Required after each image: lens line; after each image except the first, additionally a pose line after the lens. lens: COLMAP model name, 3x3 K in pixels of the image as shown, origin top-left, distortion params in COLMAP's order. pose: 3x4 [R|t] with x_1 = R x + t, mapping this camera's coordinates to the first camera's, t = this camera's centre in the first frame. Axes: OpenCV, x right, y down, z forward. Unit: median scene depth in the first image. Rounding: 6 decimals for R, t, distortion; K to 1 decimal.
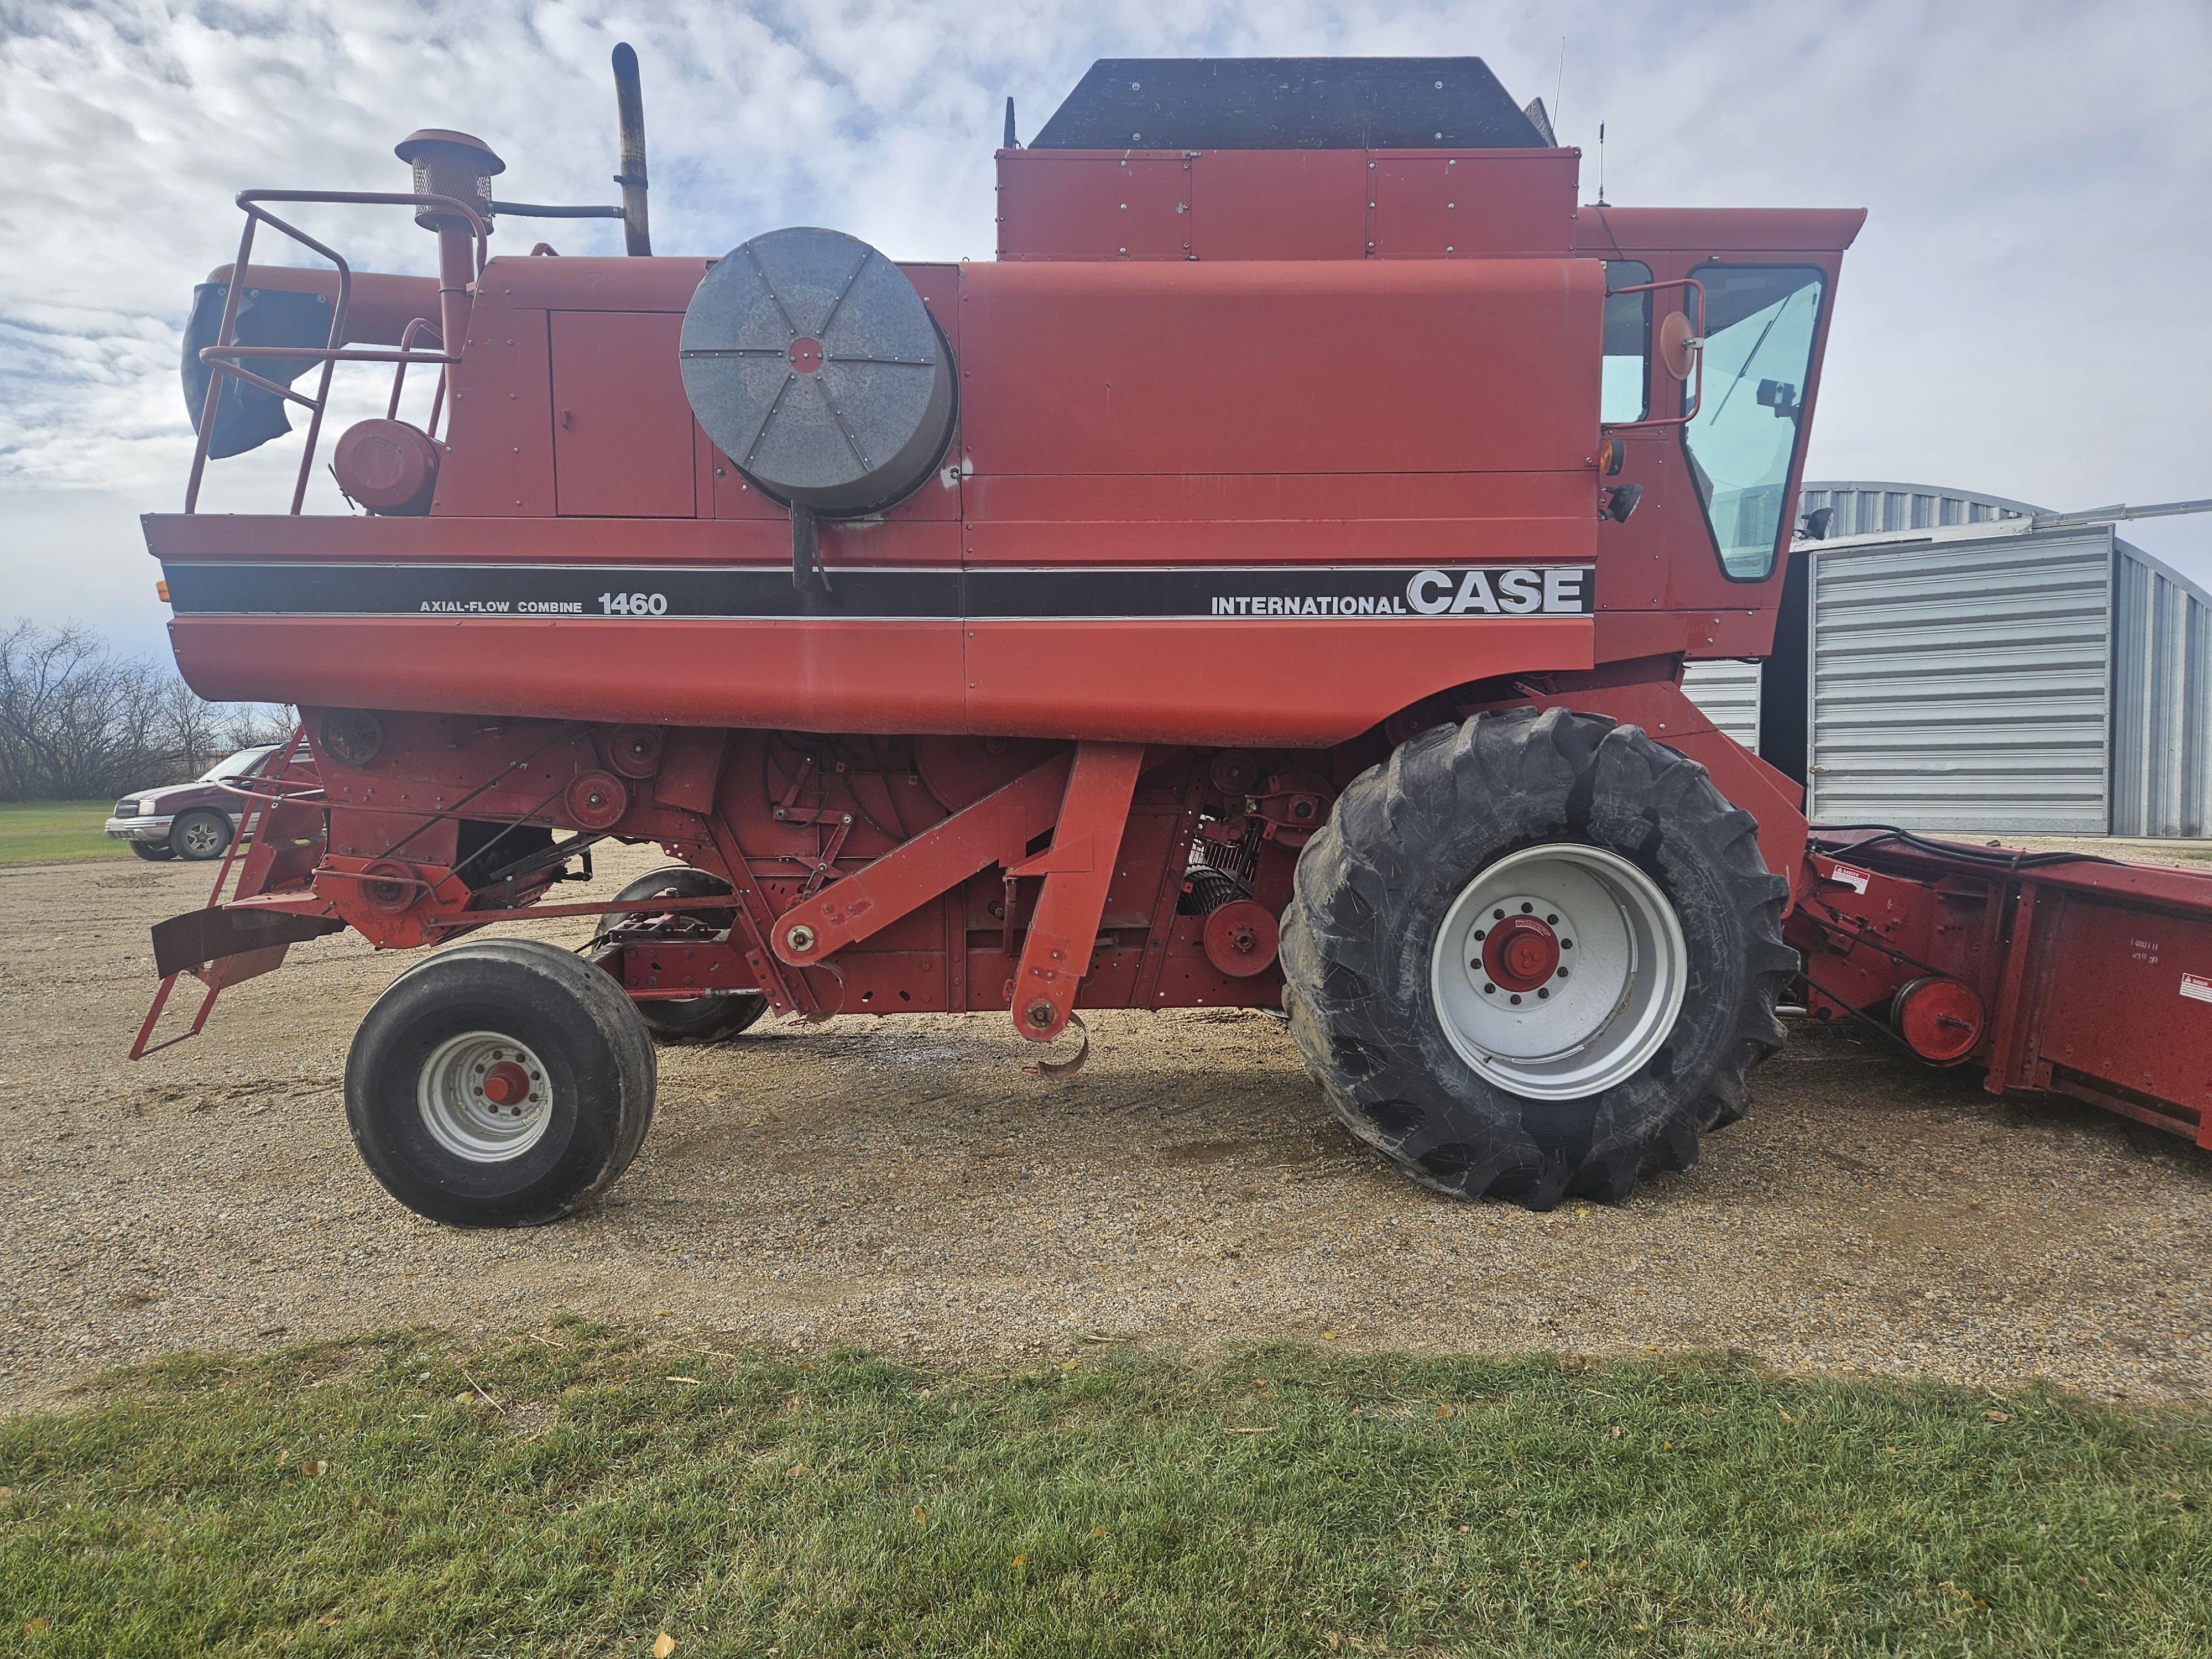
lens RADIAL K [[1479.5, 0, 1111.7], [0, 1479.5, 821.5], [0, 0, 1]] dist [0.083777, 0.000607]
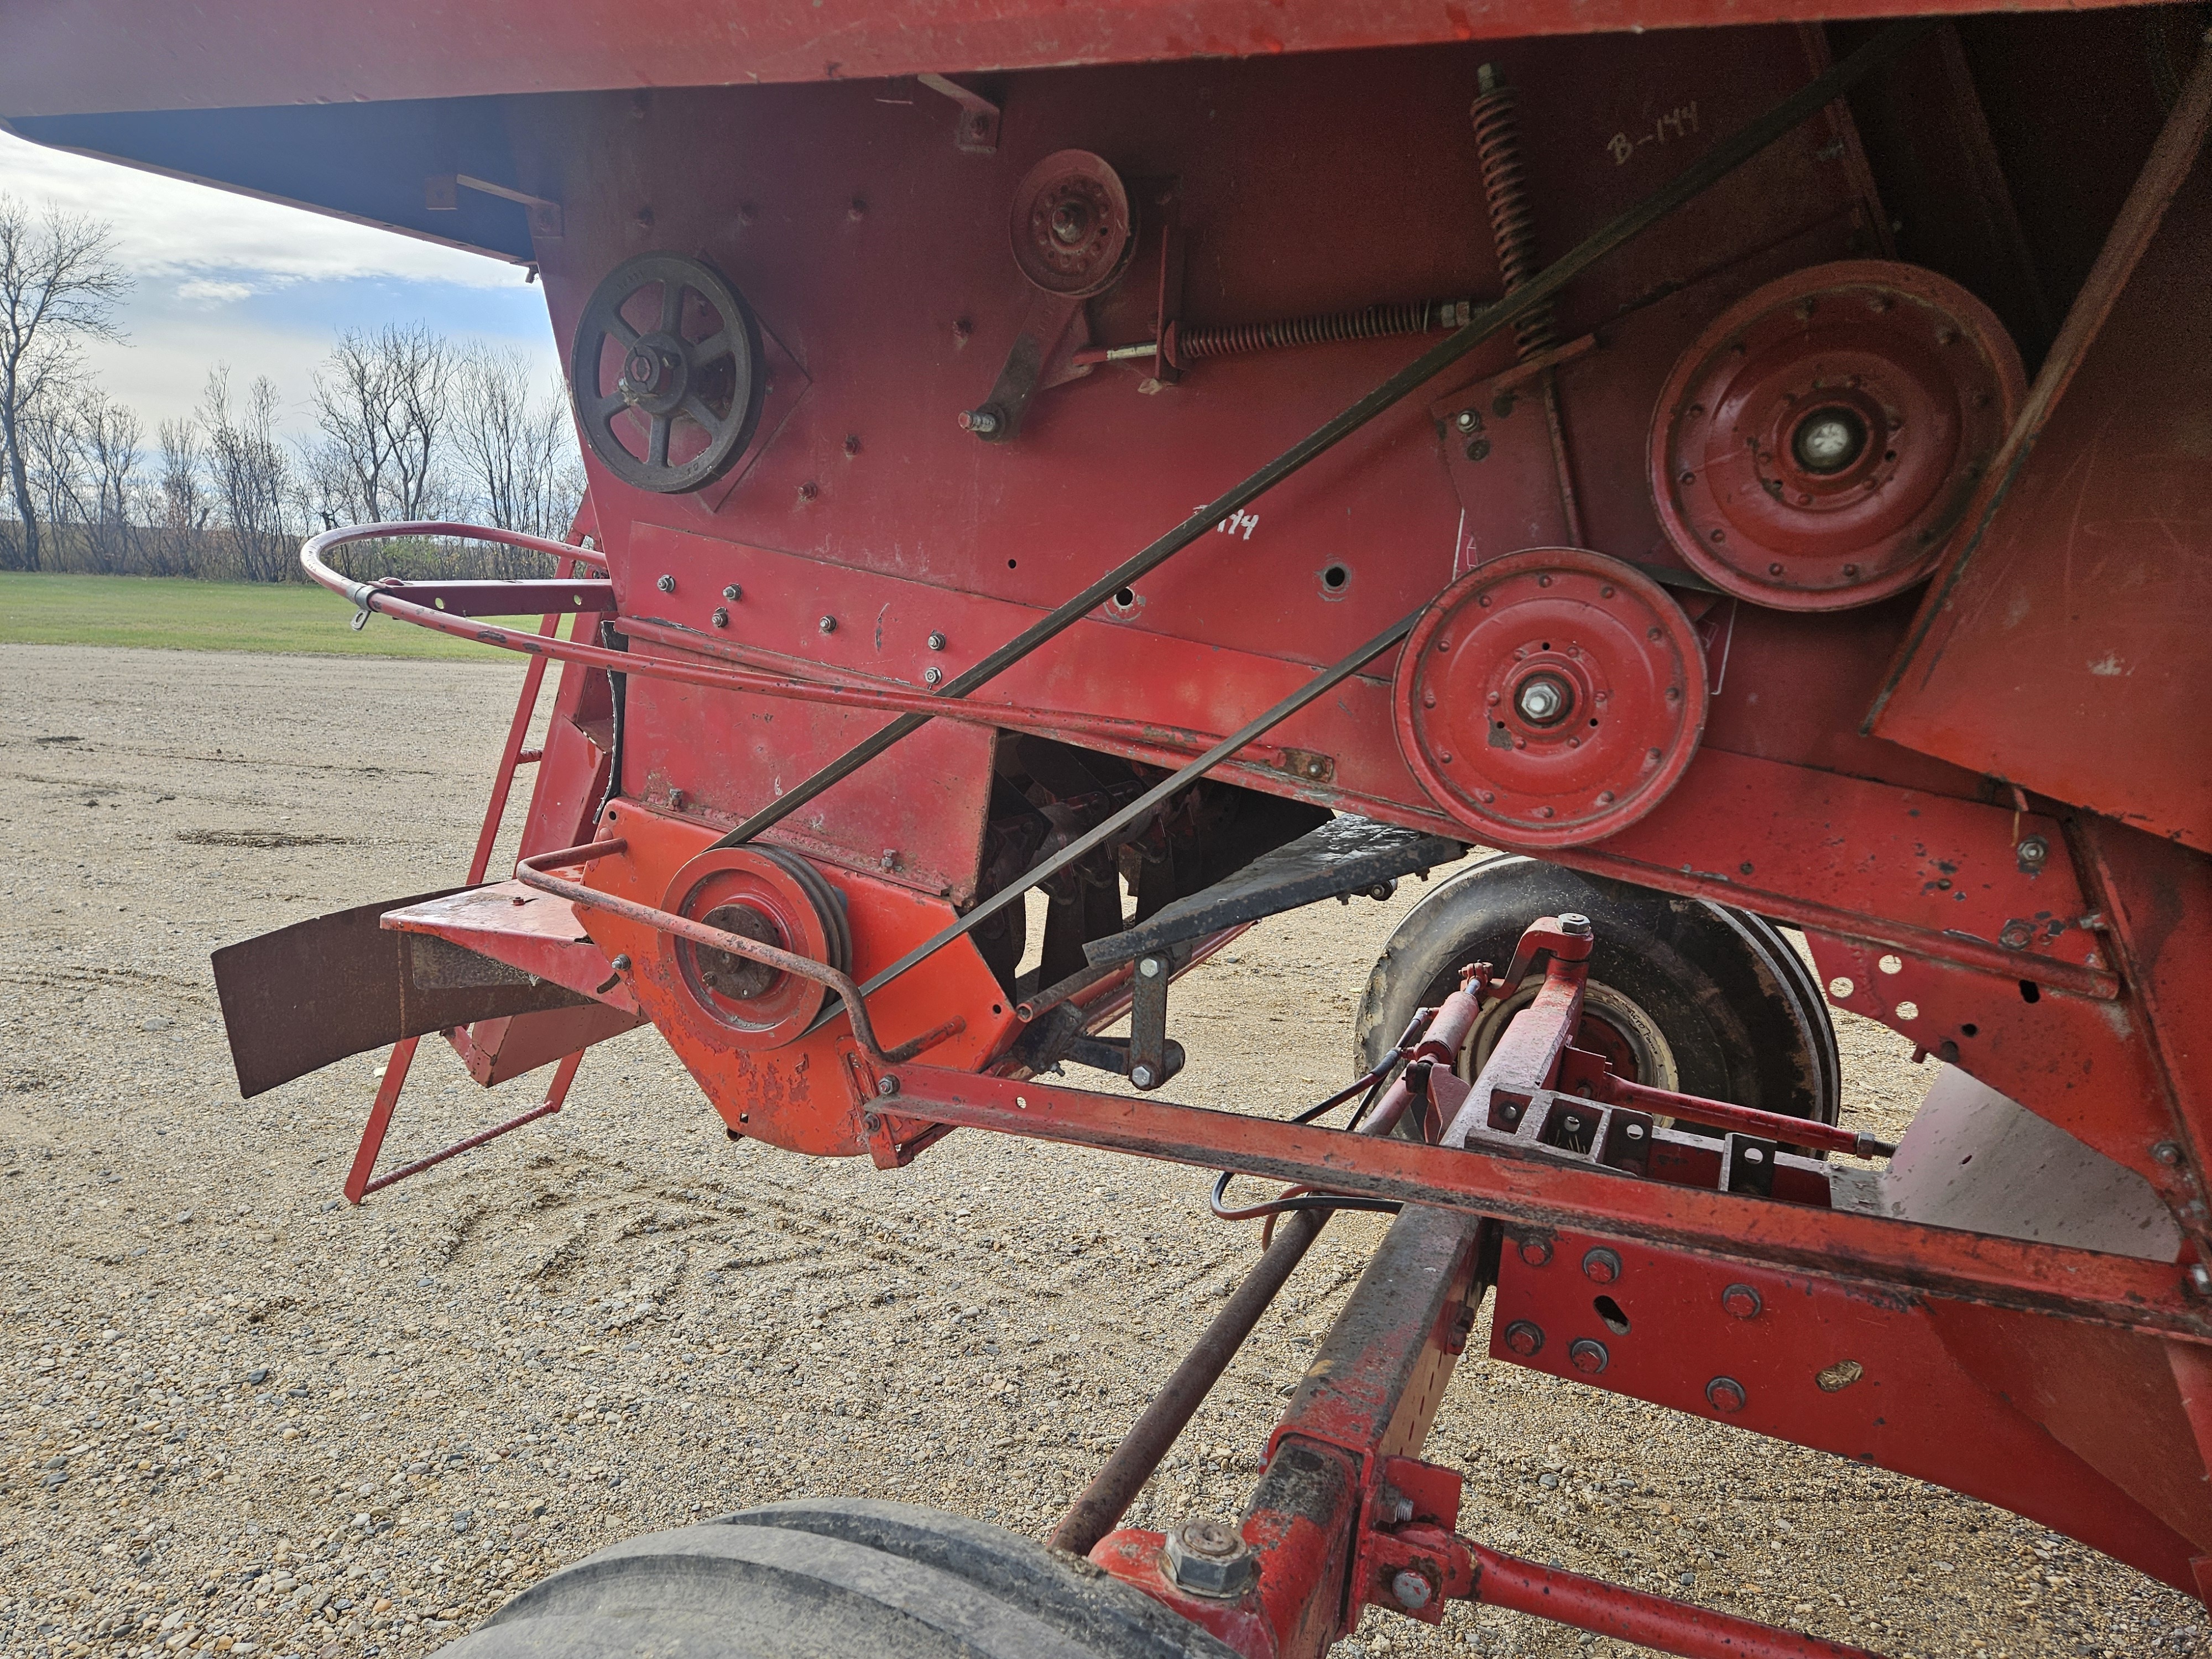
lens RADIAL K [[1479.5, 0, 1108.1], [0, 1479.5, 836.9], [0, 0, 1]] dist [0.083777, 0.000607]
pose [[0.888254, 0.136739, -0.438529, -0.303033], [-0.092418, 0.988343, 0.120982, -0.015528], [0.449960, -0.066935, 0.890537, 0.781292]]
